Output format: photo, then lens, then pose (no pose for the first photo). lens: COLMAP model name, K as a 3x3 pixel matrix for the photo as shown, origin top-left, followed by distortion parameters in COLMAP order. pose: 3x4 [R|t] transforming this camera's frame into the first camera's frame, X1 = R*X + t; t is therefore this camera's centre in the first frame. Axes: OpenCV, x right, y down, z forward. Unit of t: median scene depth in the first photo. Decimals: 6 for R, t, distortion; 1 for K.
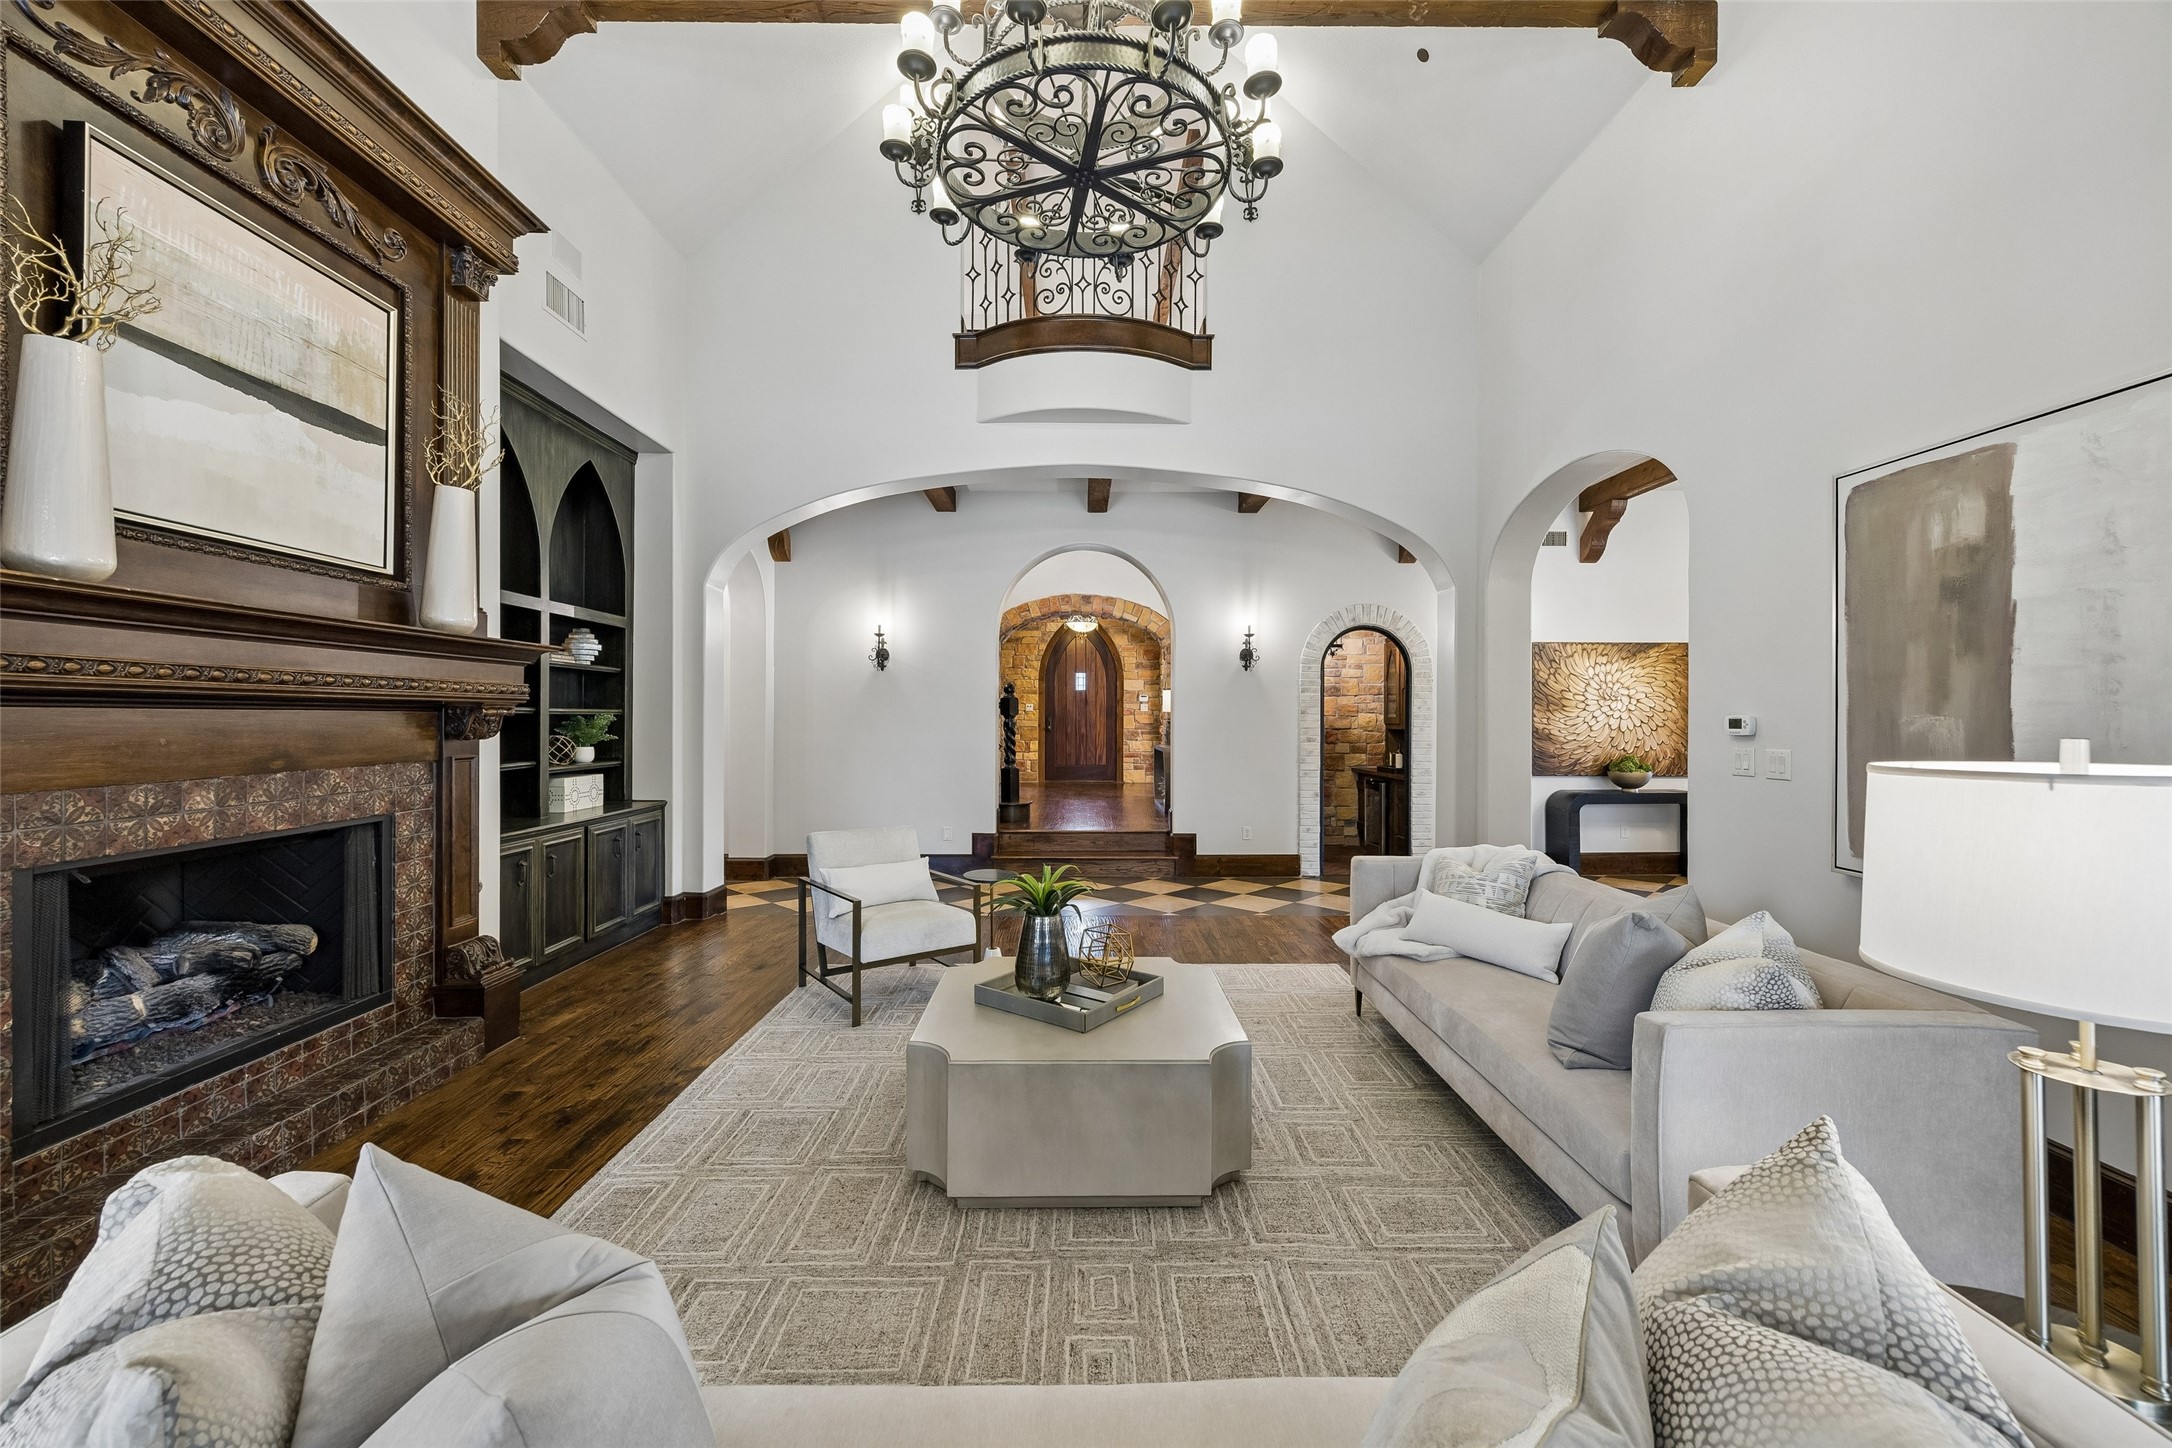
lens RADIAL K [[871.9, 0, 1086.0], [0, 871.9, 724.0], [0, 0, 1]] dist [0.000626, 0.000094]
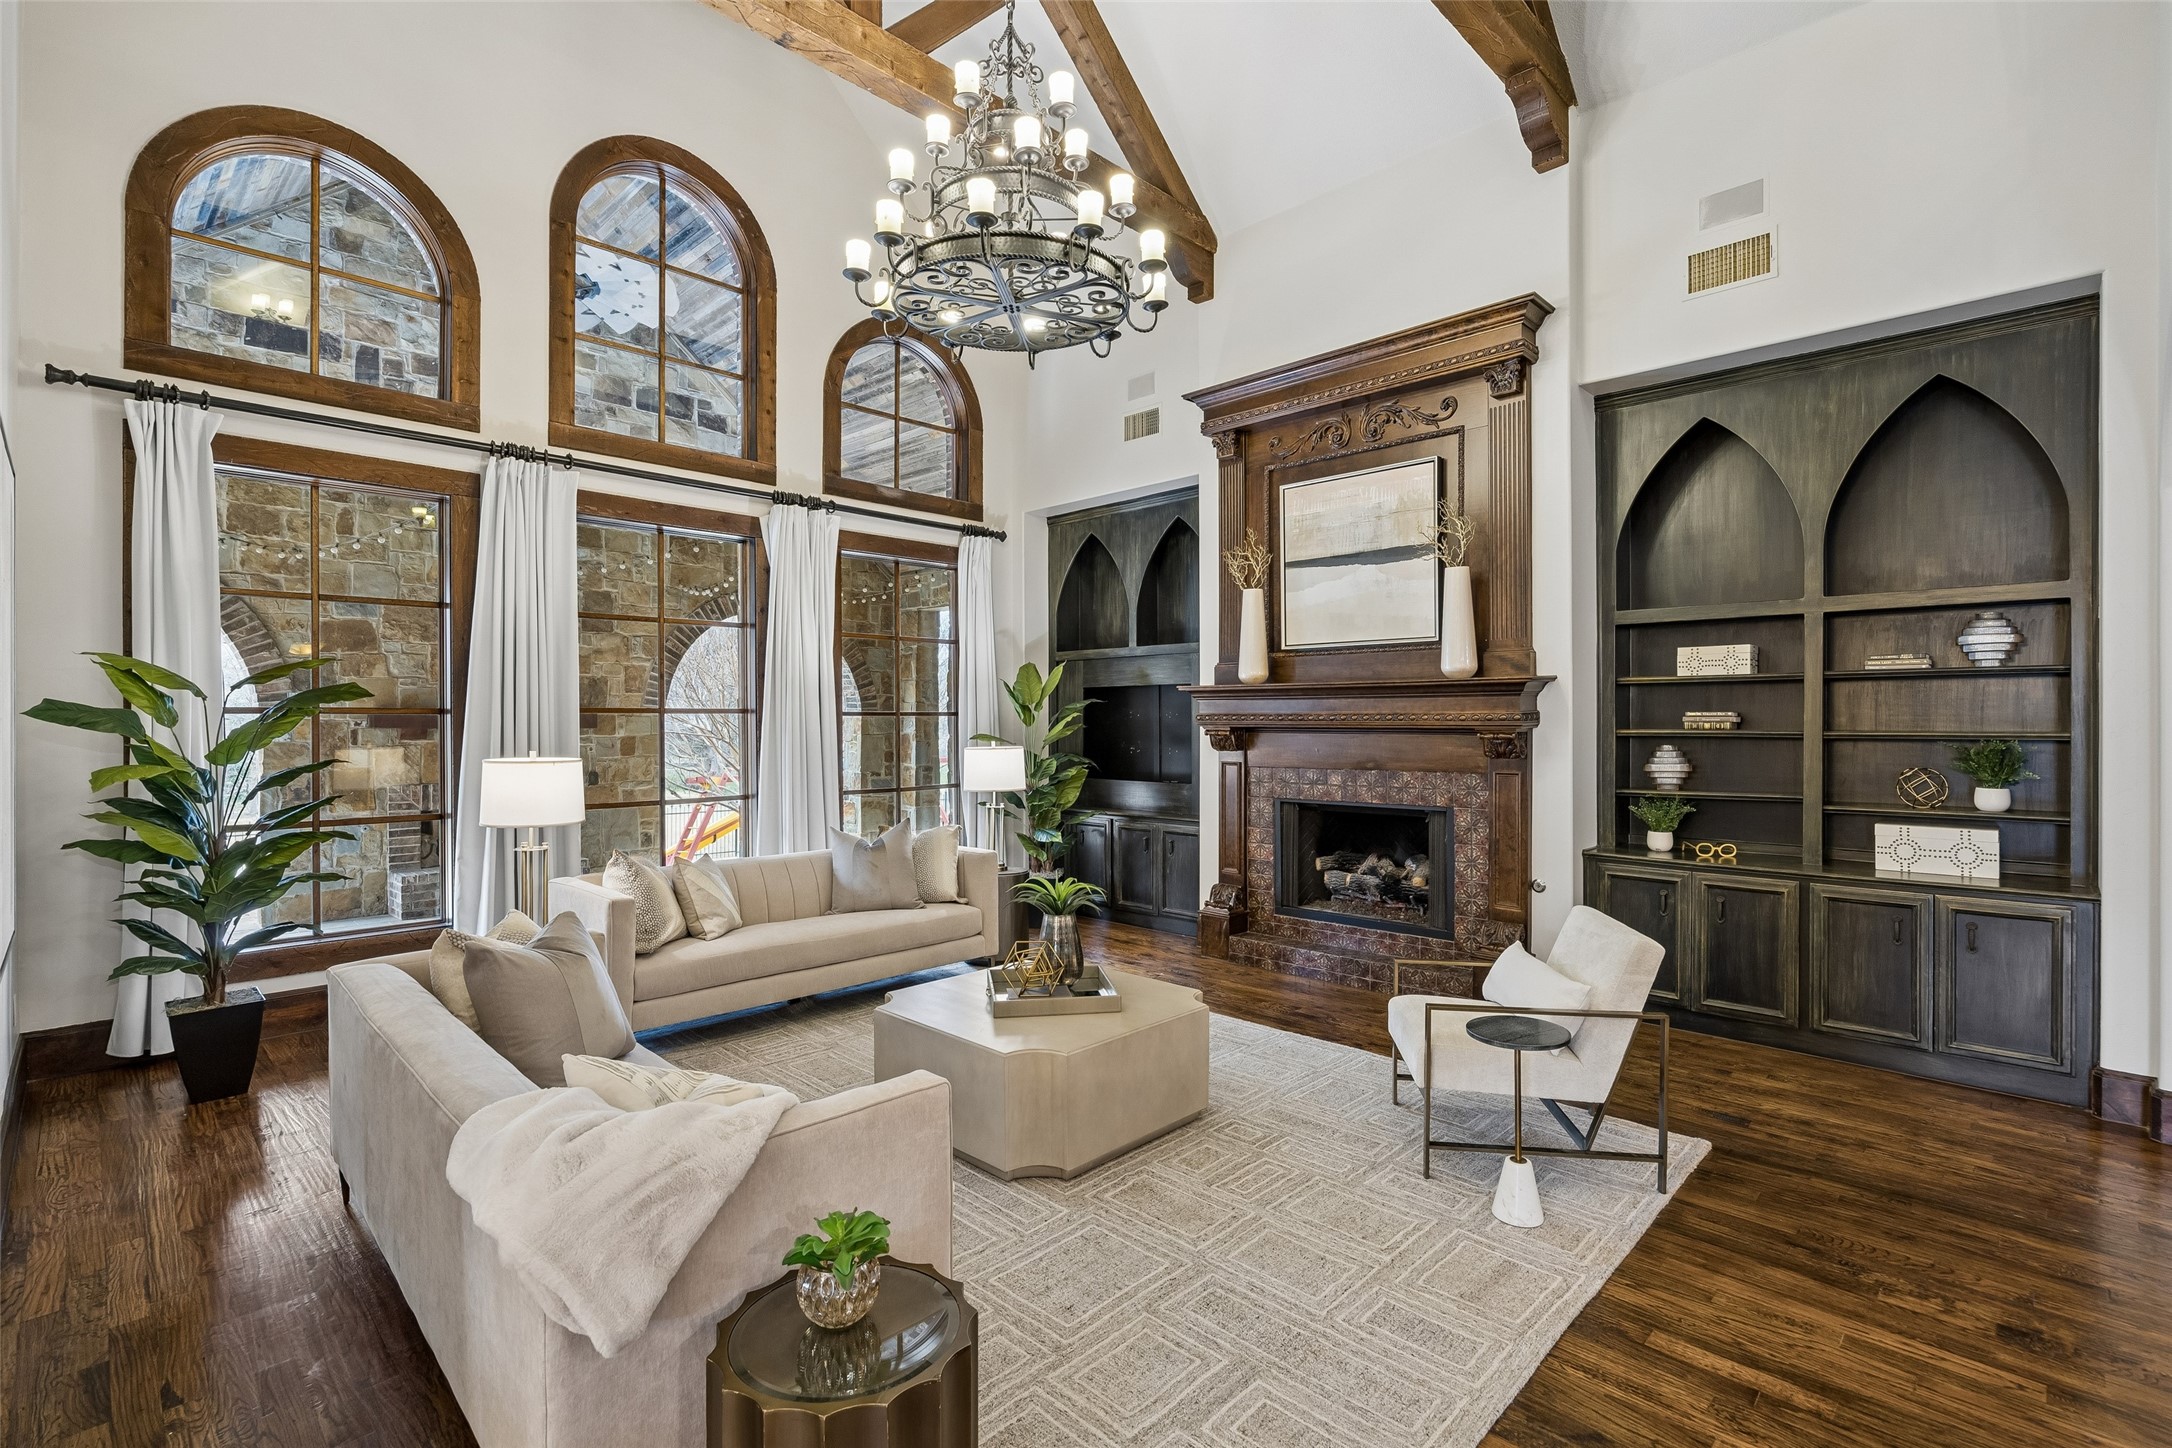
lens RADIAL K [[980.2, 0, 1086.0], [0, 980.2, 724.0], [0, 0, 1]] dist [-0.002635, -0.000873]
pose [[-0.713062, 0.003111, -0.701095, 0.766321], [-0.003859, 0.999958, 0.008362, -0.045397], [0.701091, 0.008668, -0.713019, 1.774429]]
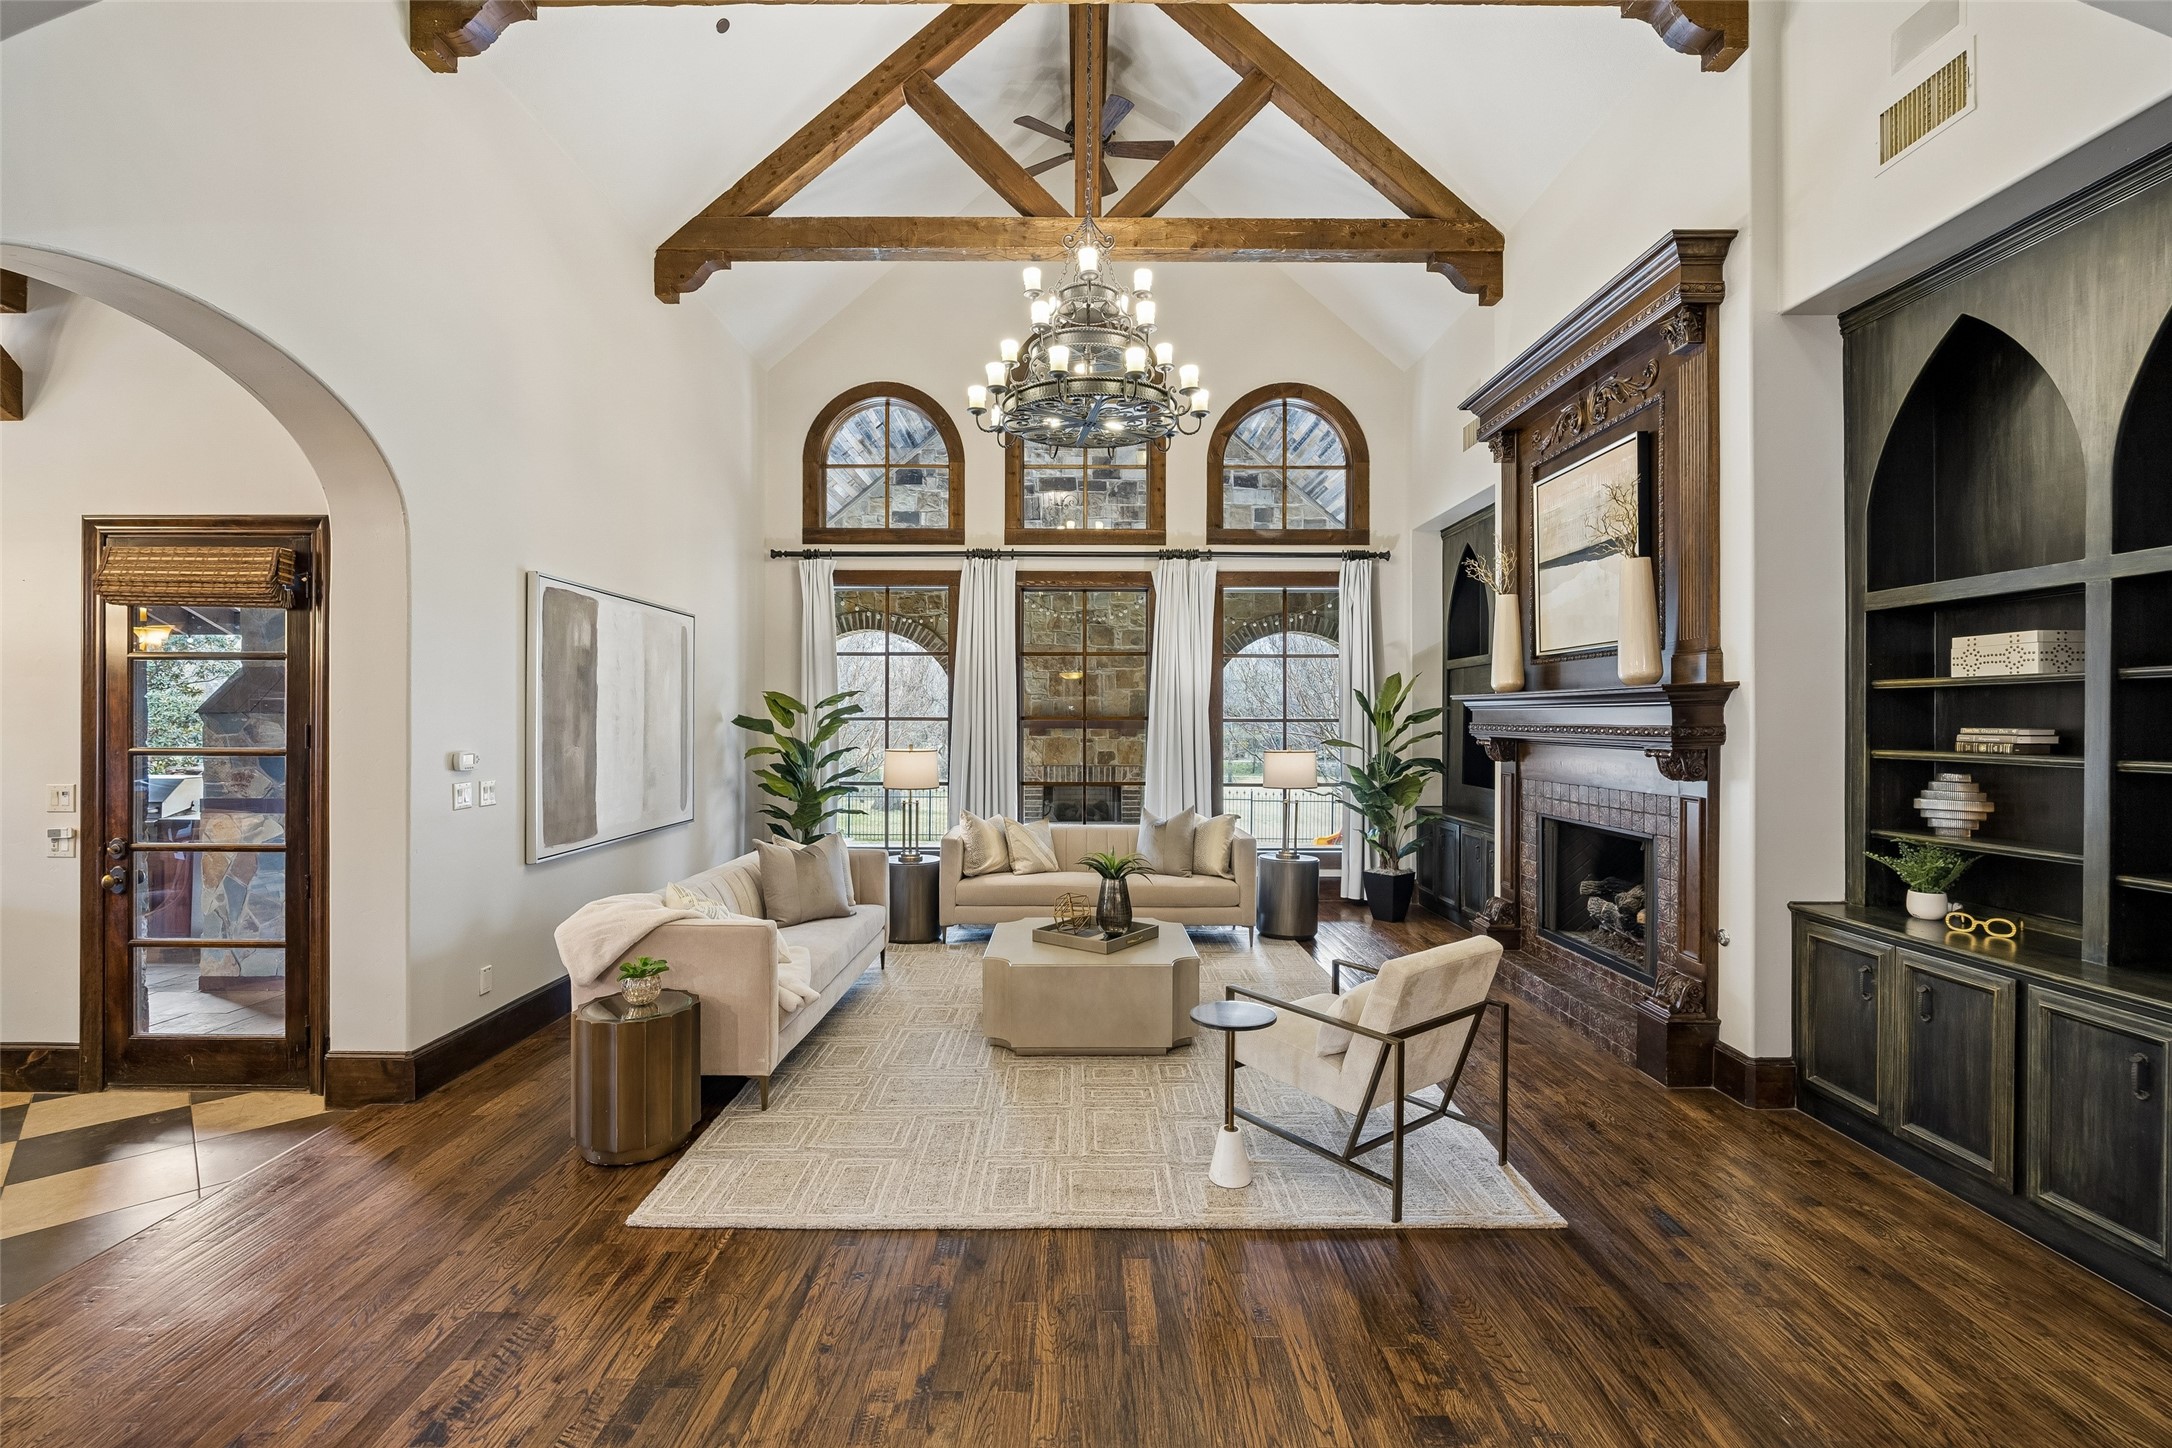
lens RADIAL K [[916.3, 0, 1086.0], [0, 916.3, 724.0], [0, 0, 1]] dist [-0.003696, -0.000113]
pose [[-0.999985, -0.004706, 0.002697, -0.002049], [-0.004671, 0.999903, 0.013113, -0.068253], [-0.002758, 0.013101, -0.999910, 2.359293]]
